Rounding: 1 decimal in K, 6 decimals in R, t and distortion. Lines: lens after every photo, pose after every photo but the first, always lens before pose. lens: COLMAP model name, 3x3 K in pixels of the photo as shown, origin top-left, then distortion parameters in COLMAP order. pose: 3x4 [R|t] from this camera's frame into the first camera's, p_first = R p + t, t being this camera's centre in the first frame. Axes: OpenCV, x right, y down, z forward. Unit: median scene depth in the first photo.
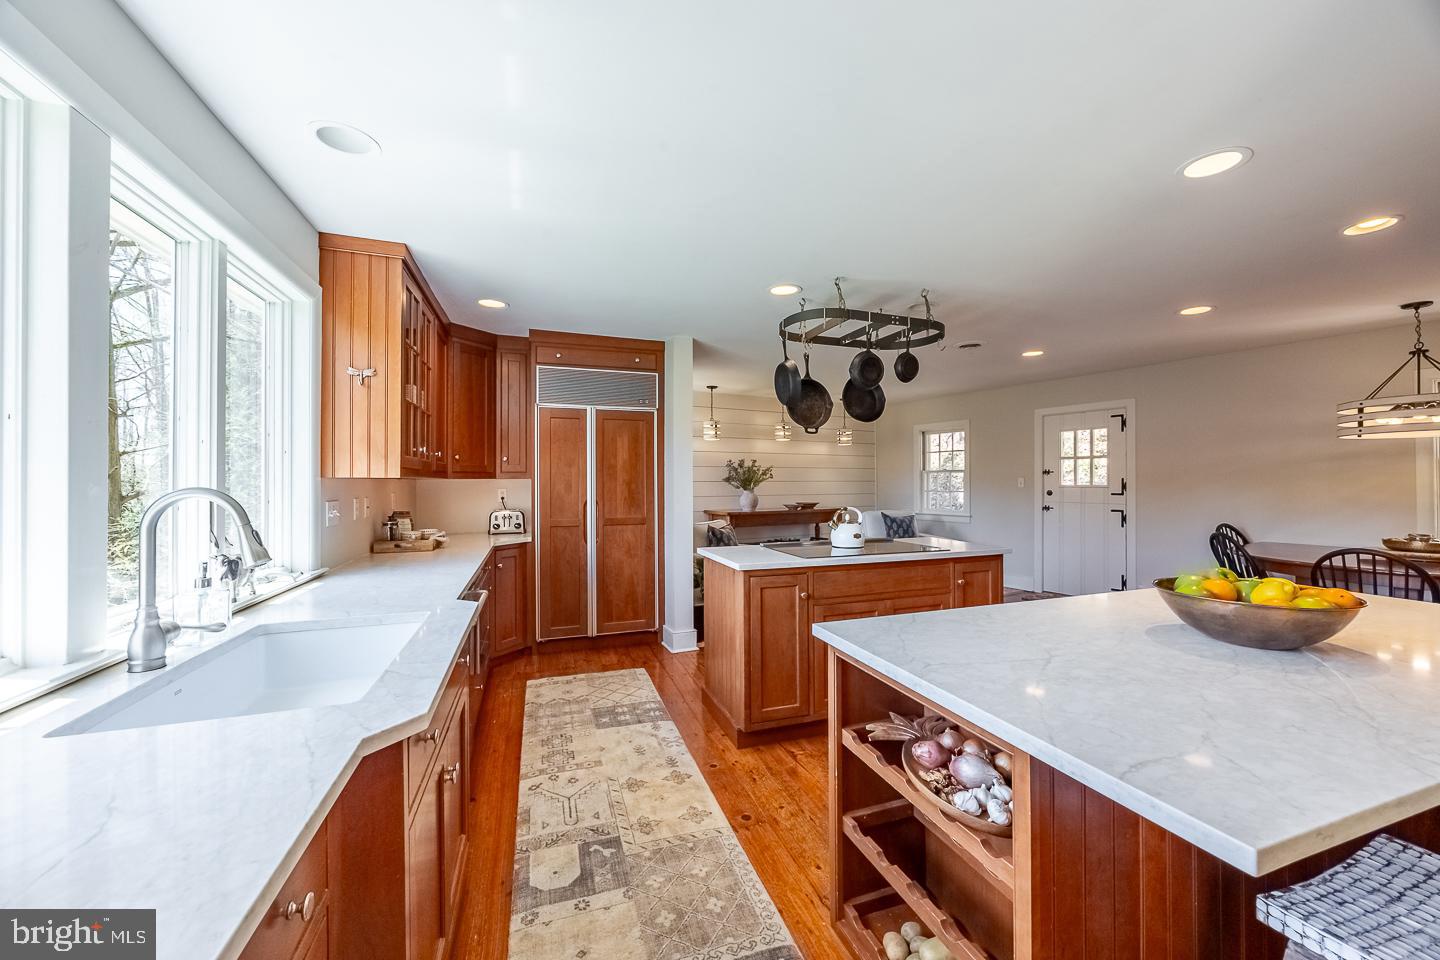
lens RADIAL K [[555.1, 0, 718.6], [0, 555.1, 481.4], [0, 0, 1]] dist [-0.001759, -0.000500]
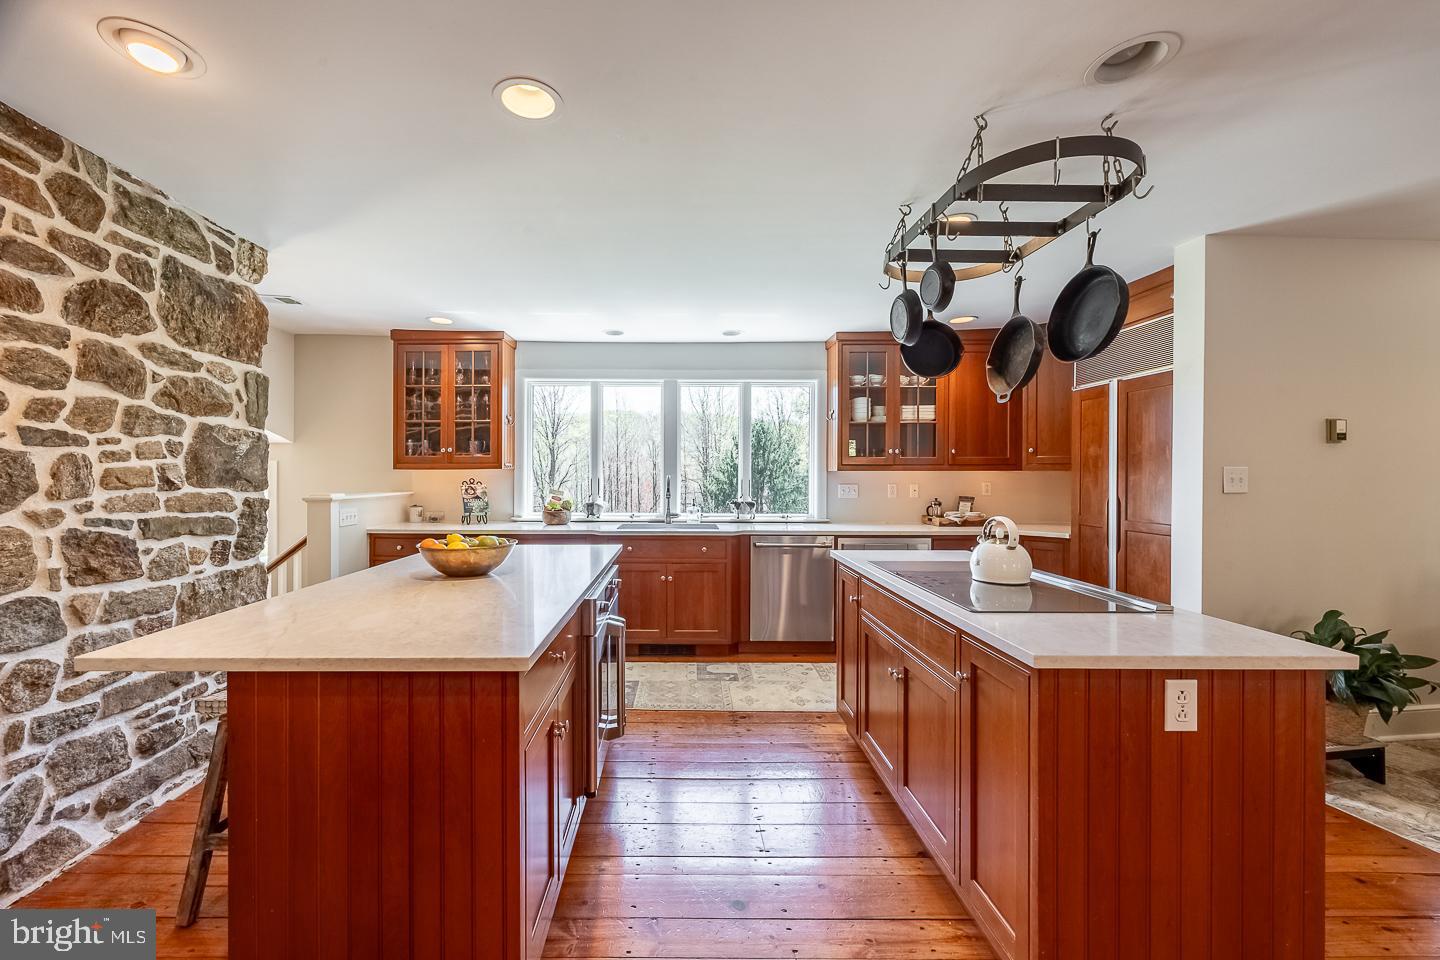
lens RADIAL K [[555.1, 0, 677.2], [0, 555.1, 472.3], [0, 0, 1]] dist [-0.001759, -0.000500]
pose [[-0.333488, 0.002666, -0.942750, 0.819973], [0.001075, 0.999996, 0.002447, -0.004520], [0.942754, -0.000197, -0.333490, 0.762831]]
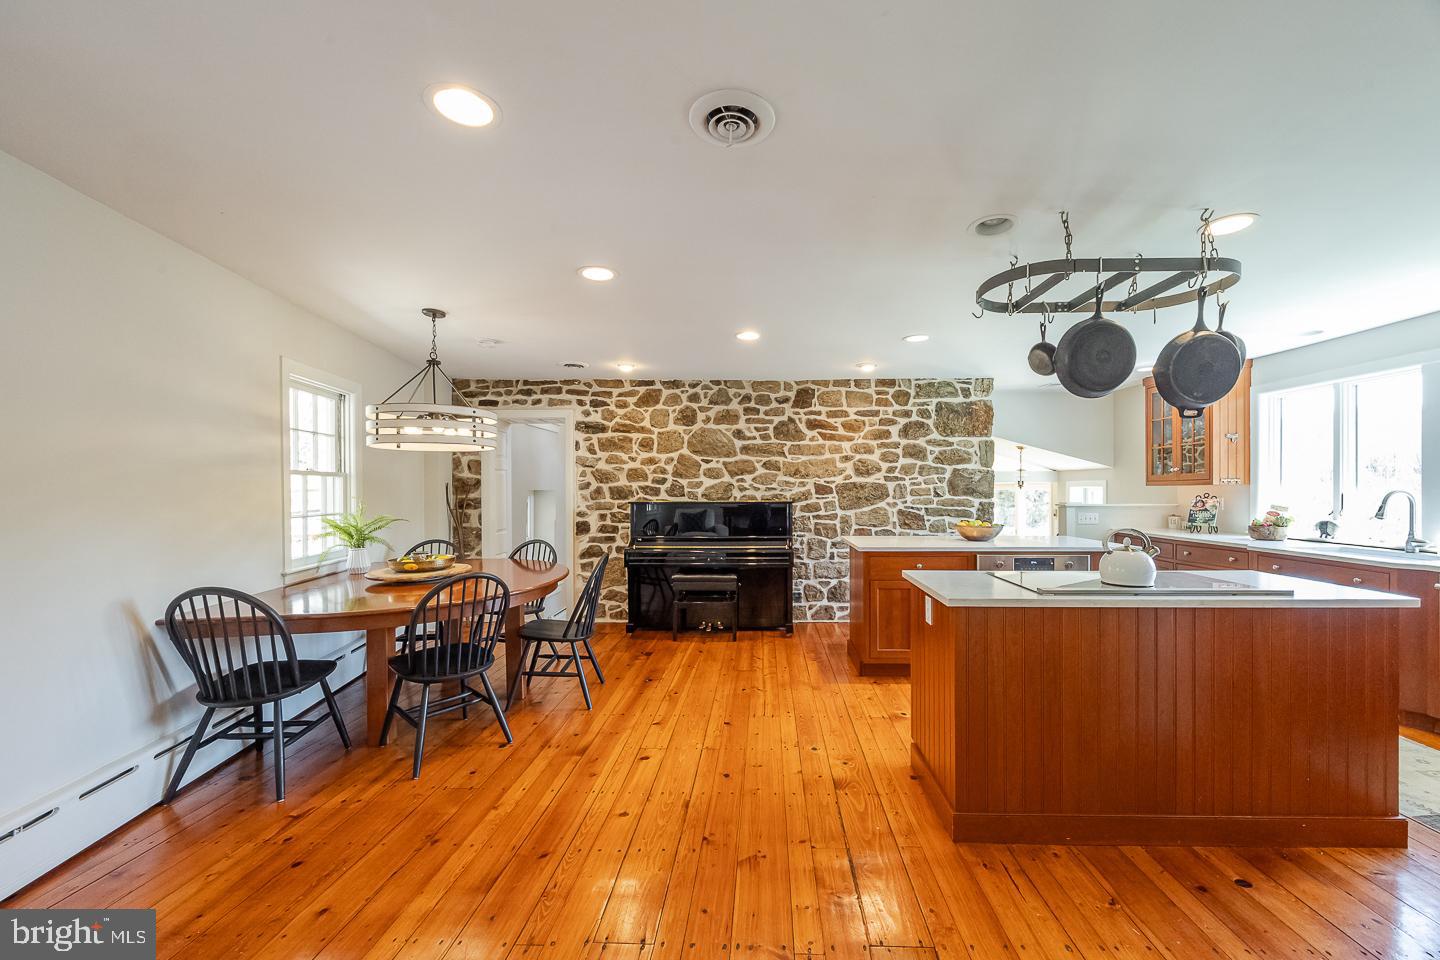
lens RADIAL K [[555.1, 0, 763.3], [0, 555.1, 490.2], [0, 0, 1]] dist [-0.001759, -0.000500]
pose [[-0.939954, 0.010419, 0.341143, 0.370934], [0.009694, 0.999946, -0.003829, -0.000883], [-0.341164, -0.000292, -0.940004, 1.599261]]
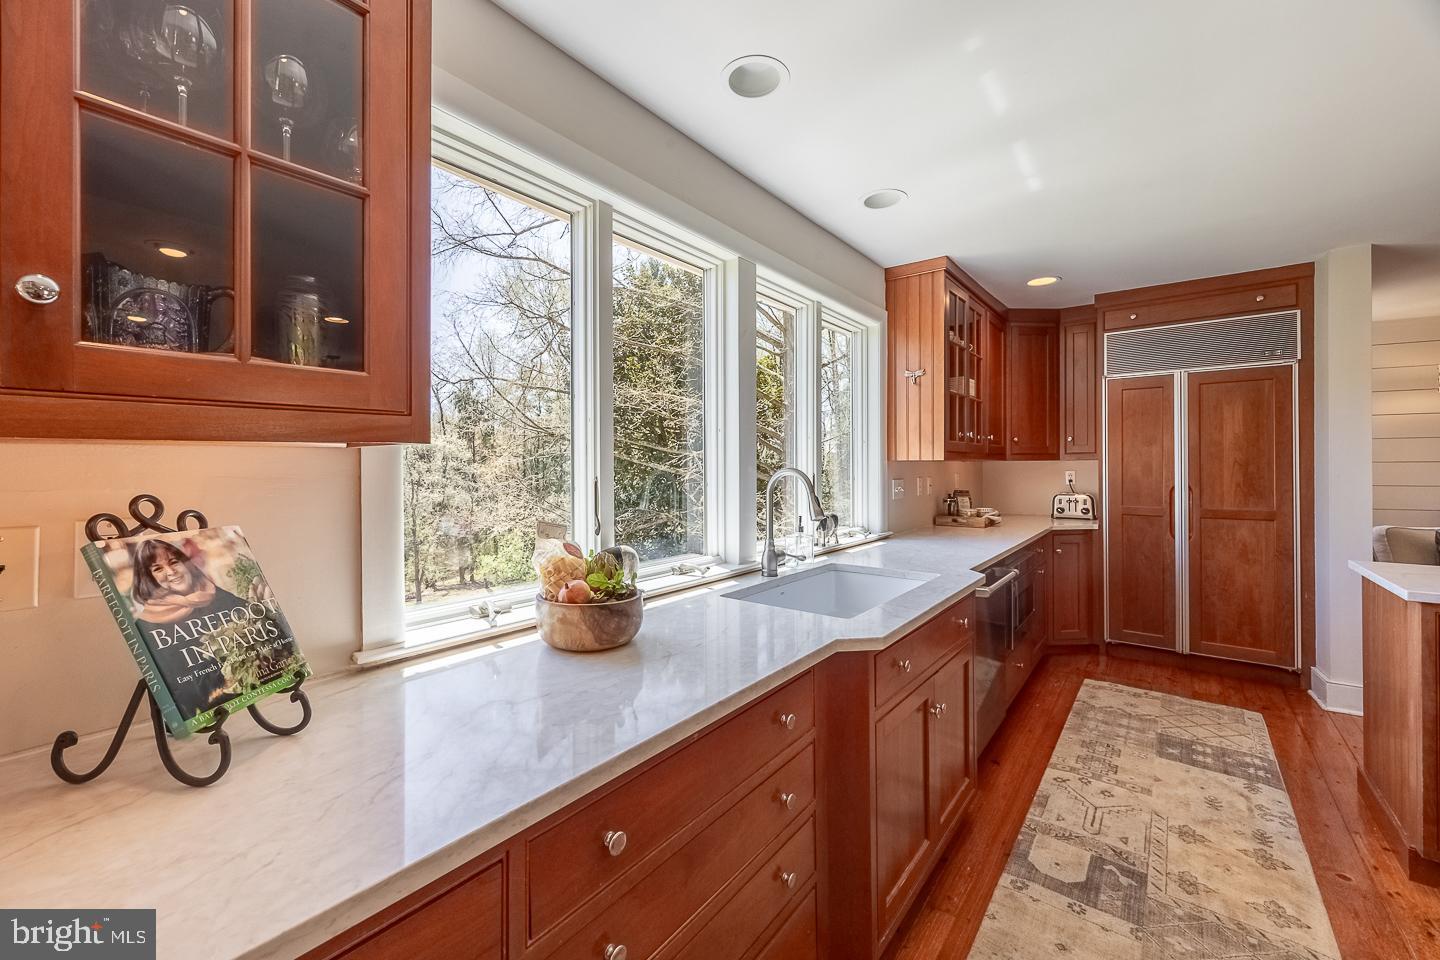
lens RADIAL K [[555.1, 0, 713.6], [0, 555.1, 468.6], [0, 0, 1]] dist [-0.001759, -0.000500]
pose [[0.532877, 0.006101, -0.846170, 0.102302], [0.003140, 0.999953, 0.009188, -0.001103], [0.846187, -0.007553, 0.532833, -0.013804]]
